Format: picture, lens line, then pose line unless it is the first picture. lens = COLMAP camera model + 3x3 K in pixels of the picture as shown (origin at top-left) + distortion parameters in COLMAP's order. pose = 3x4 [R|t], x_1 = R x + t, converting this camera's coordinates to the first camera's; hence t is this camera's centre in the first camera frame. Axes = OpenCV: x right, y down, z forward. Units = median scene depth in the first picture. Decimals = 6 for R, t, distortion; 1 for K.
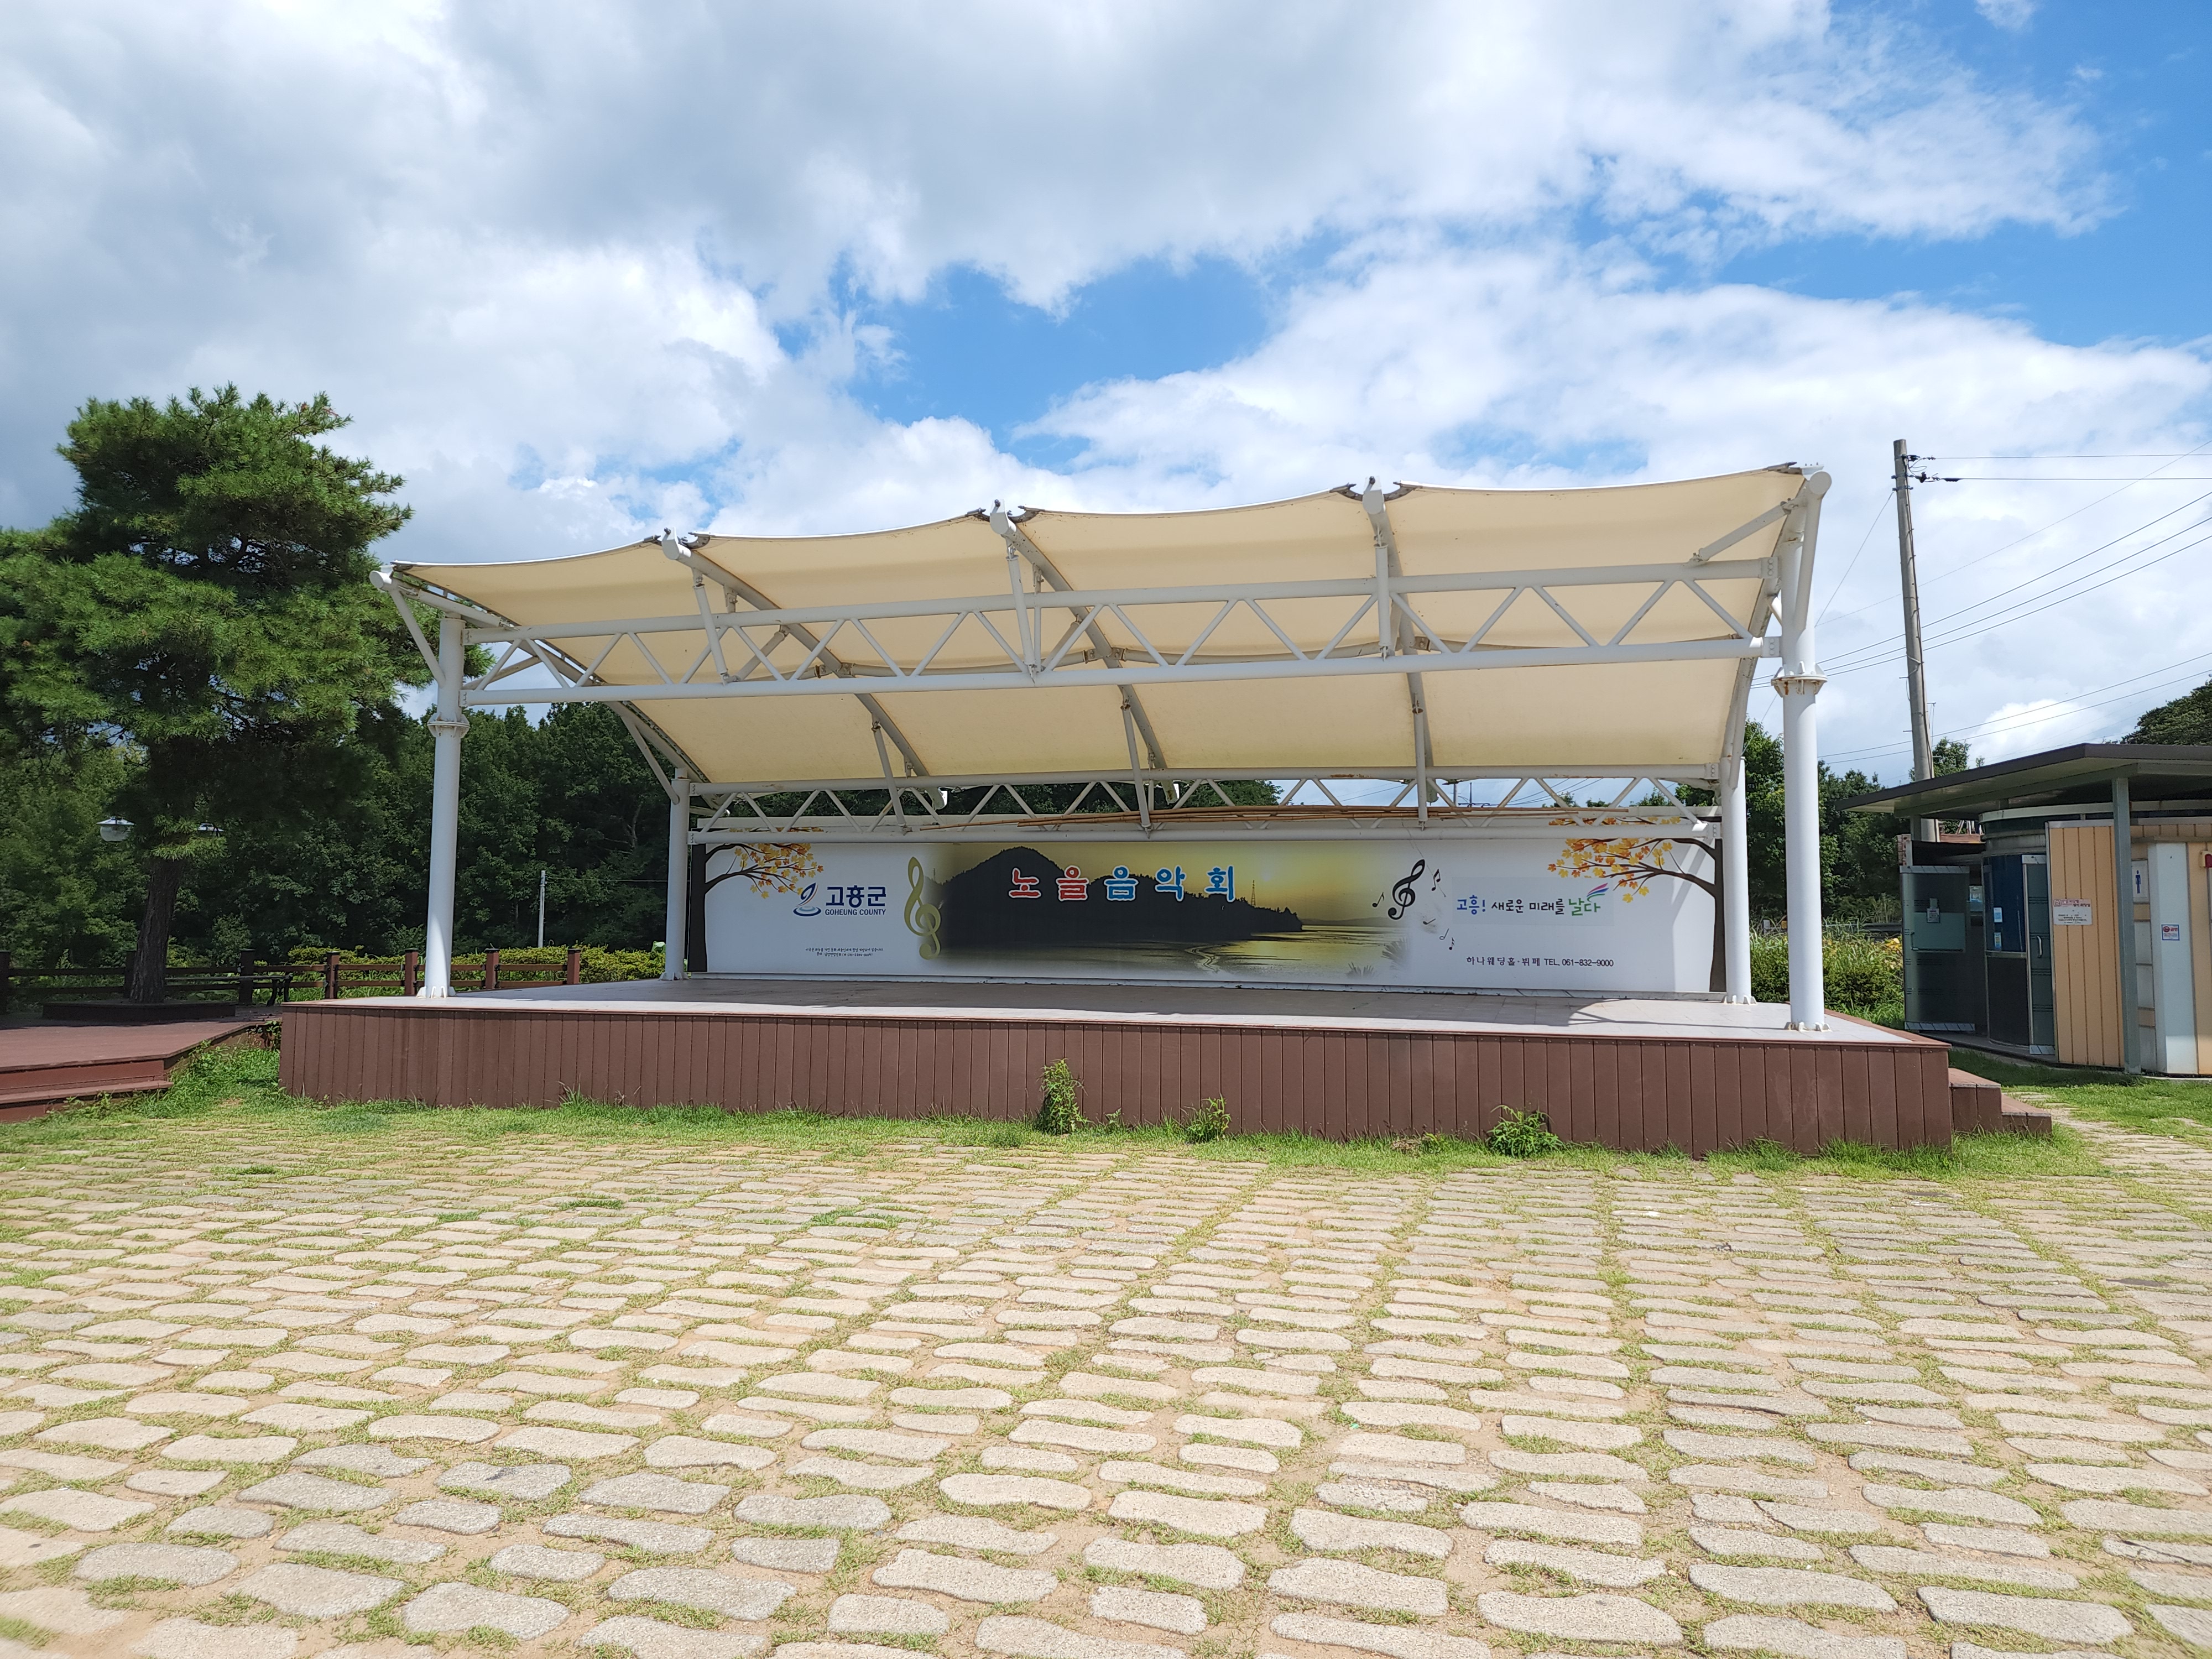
lens RADIAL K [[1505.1, 0, 1112.3], [0, 1505.1, 781.1], [0, 0, 1]] dist [0.109428, -0.090971]
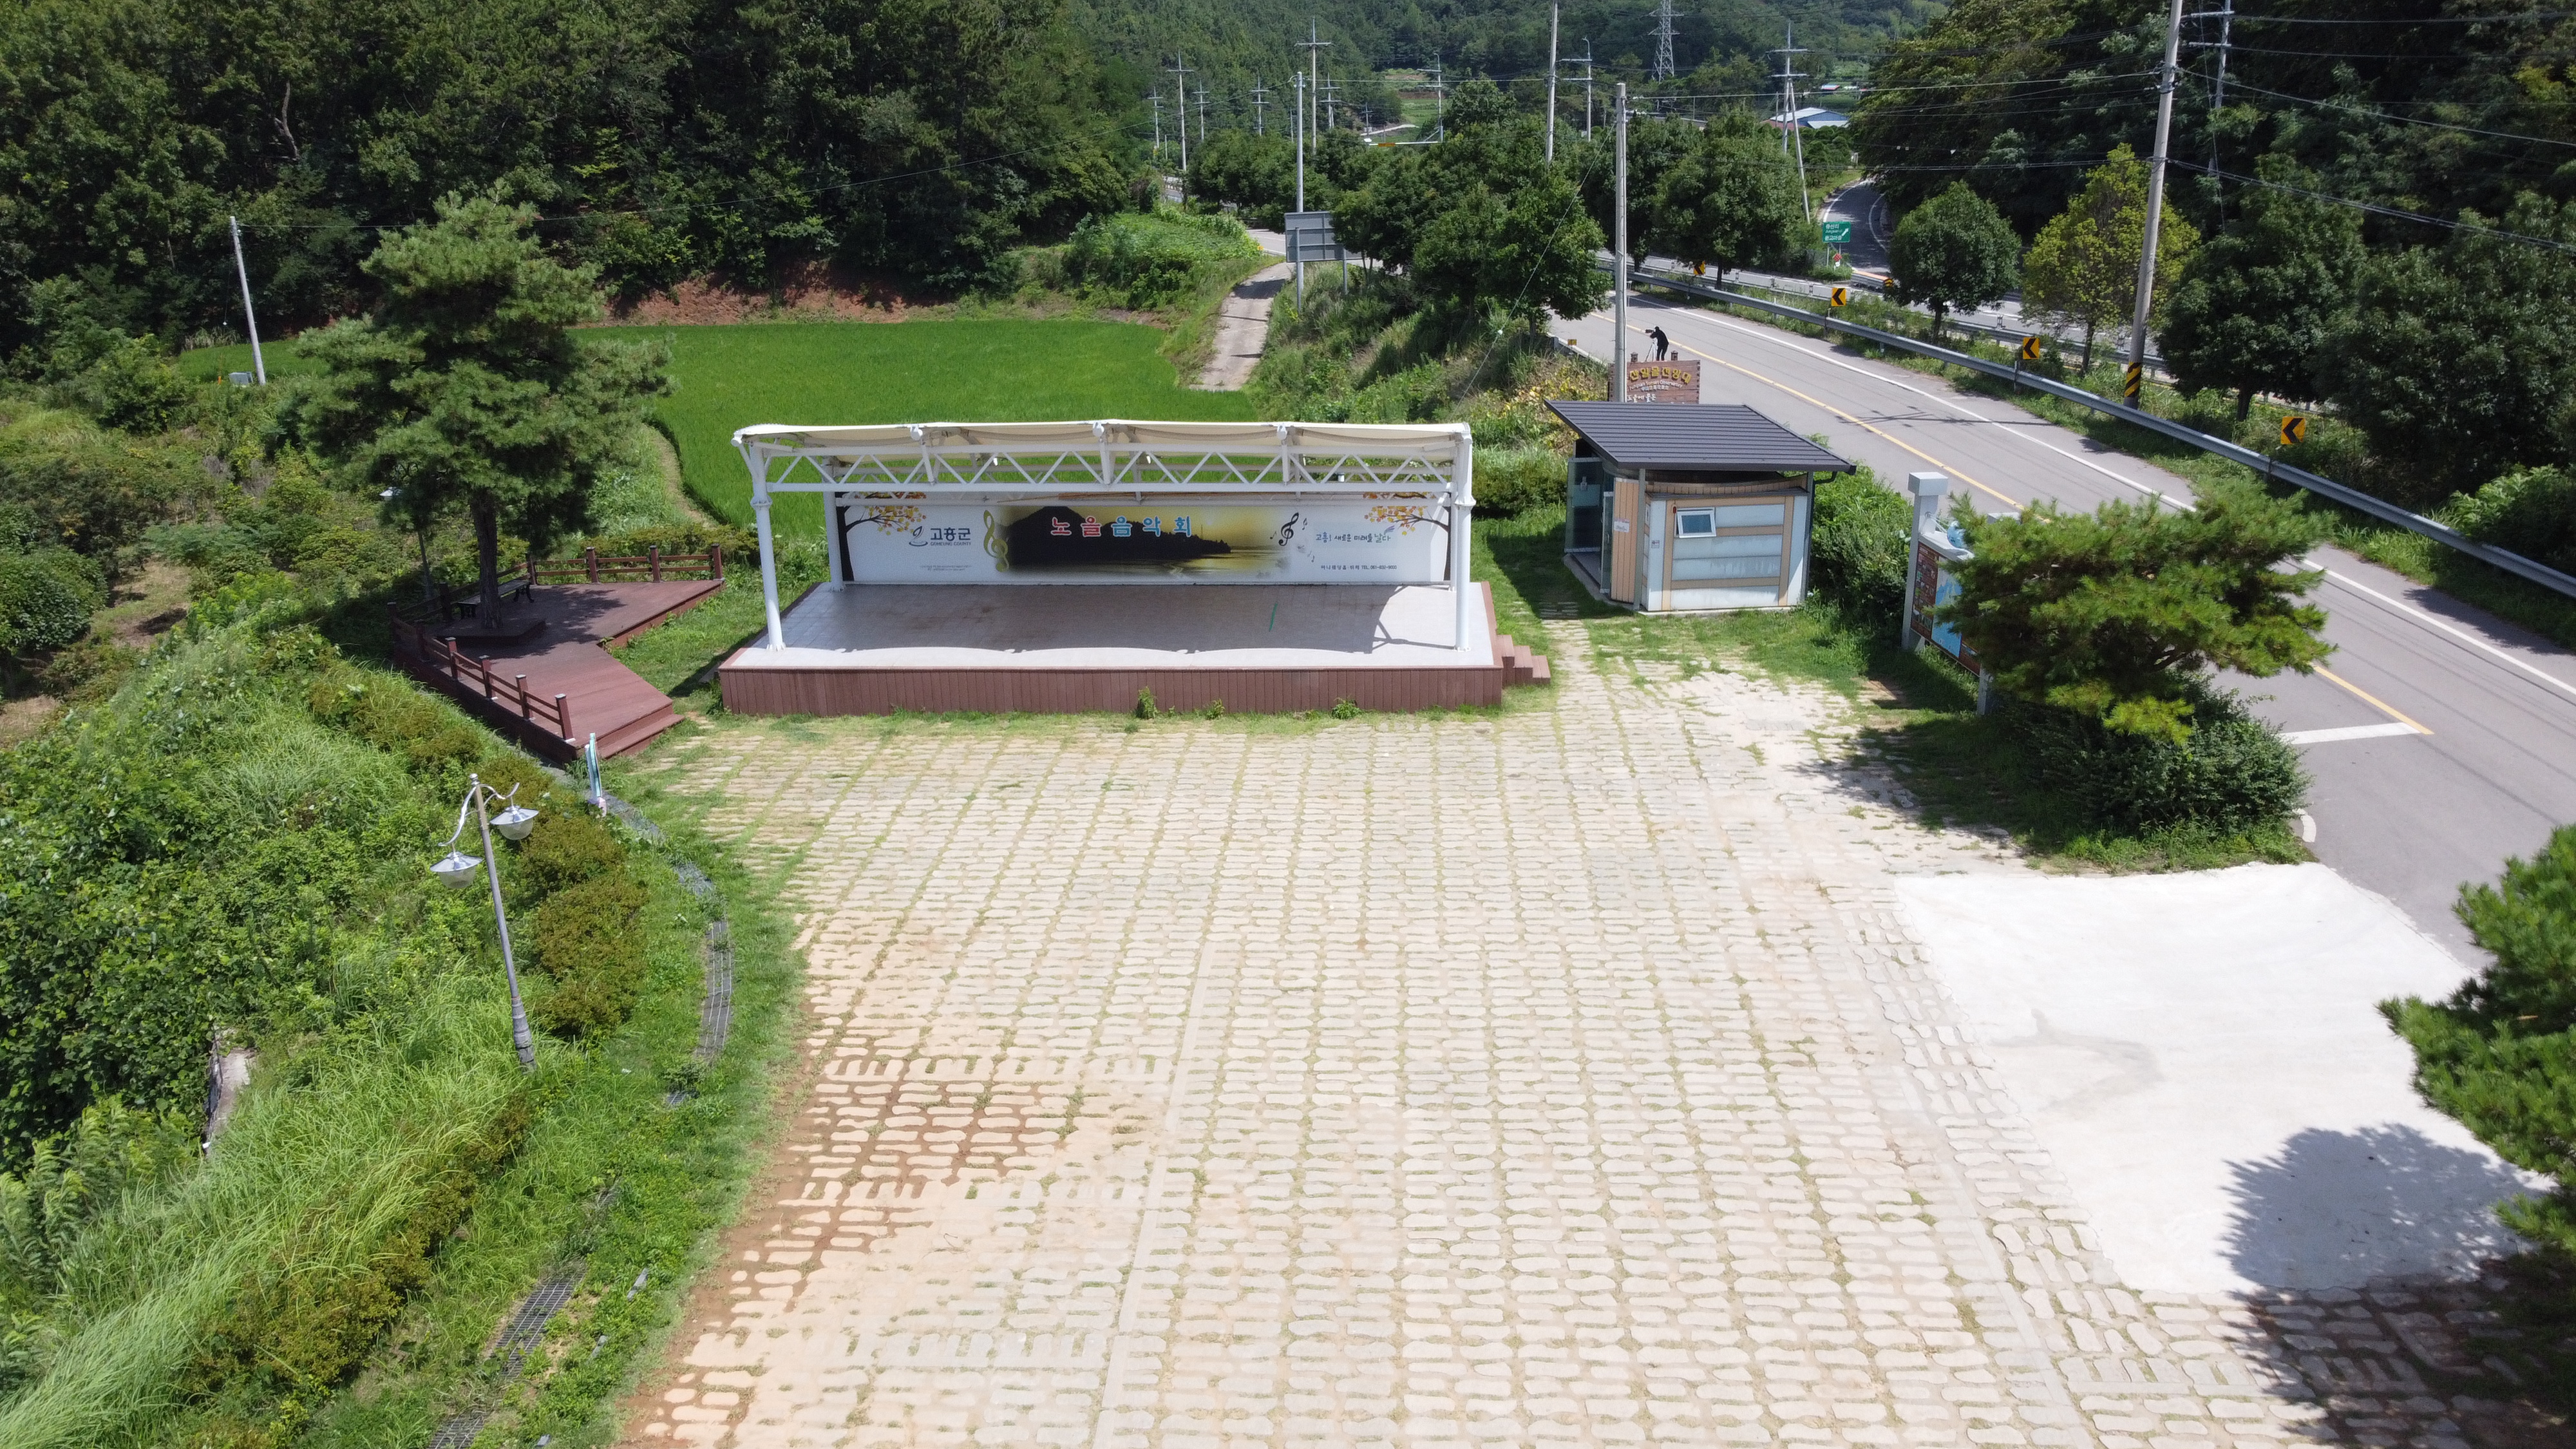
lens RADIAL K [[1903.1, 0, 1288.0], [0, 1903.1, 724.5], [0, 0, 1]] dist [-0.001649, -0.000352]
pose [[0.975524, -0.092826, 0.199341, -0.273920], [0.006851, 0.918922, 0.394379, -0.603074], [-0.219788, -0.383360, 0.897066, -1.096476]]
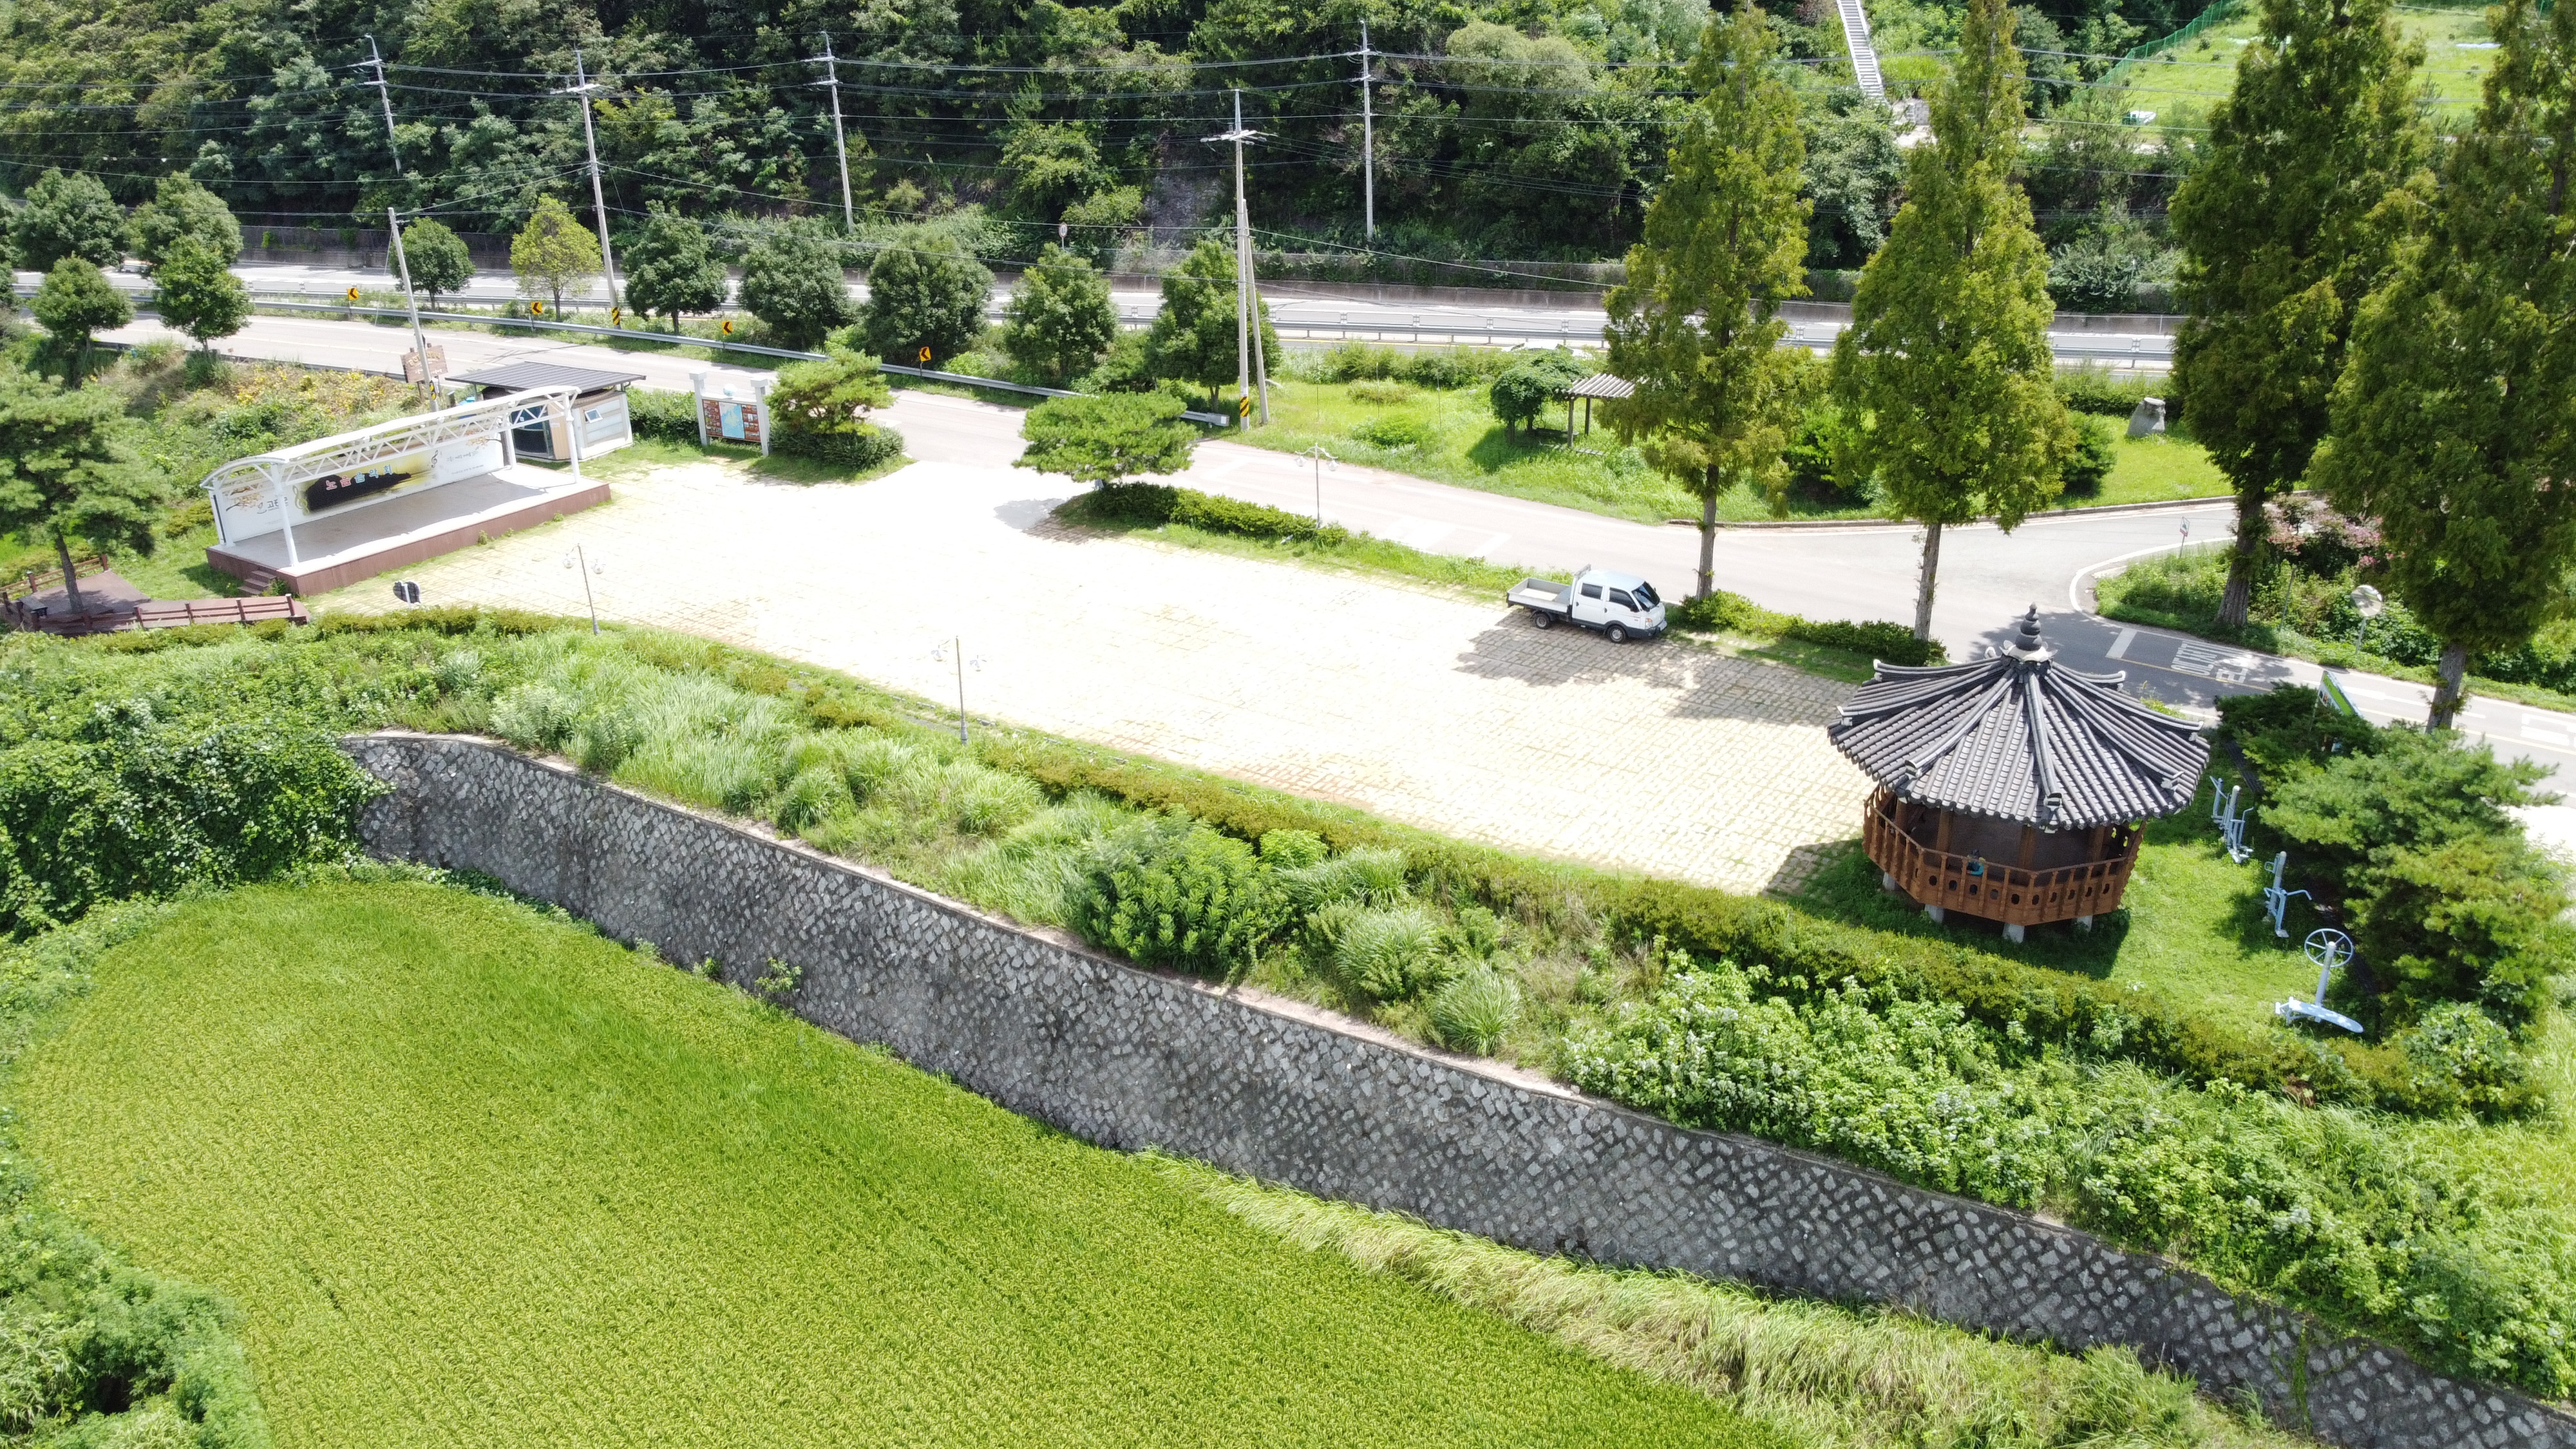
lens RADIAL K [[1903.1, 0, 1288.0], [0, 1903.1, 724.5], [0, 0, 1]] dist [-0.001649, -0.000352]
pose [[0.280769, -0.390198, 0.876878, -3.473830], [-0.060479, 0.904620, 0.421907, -1.398968], [-0.957868, -0.171491, 0.230390, -2.105460]]
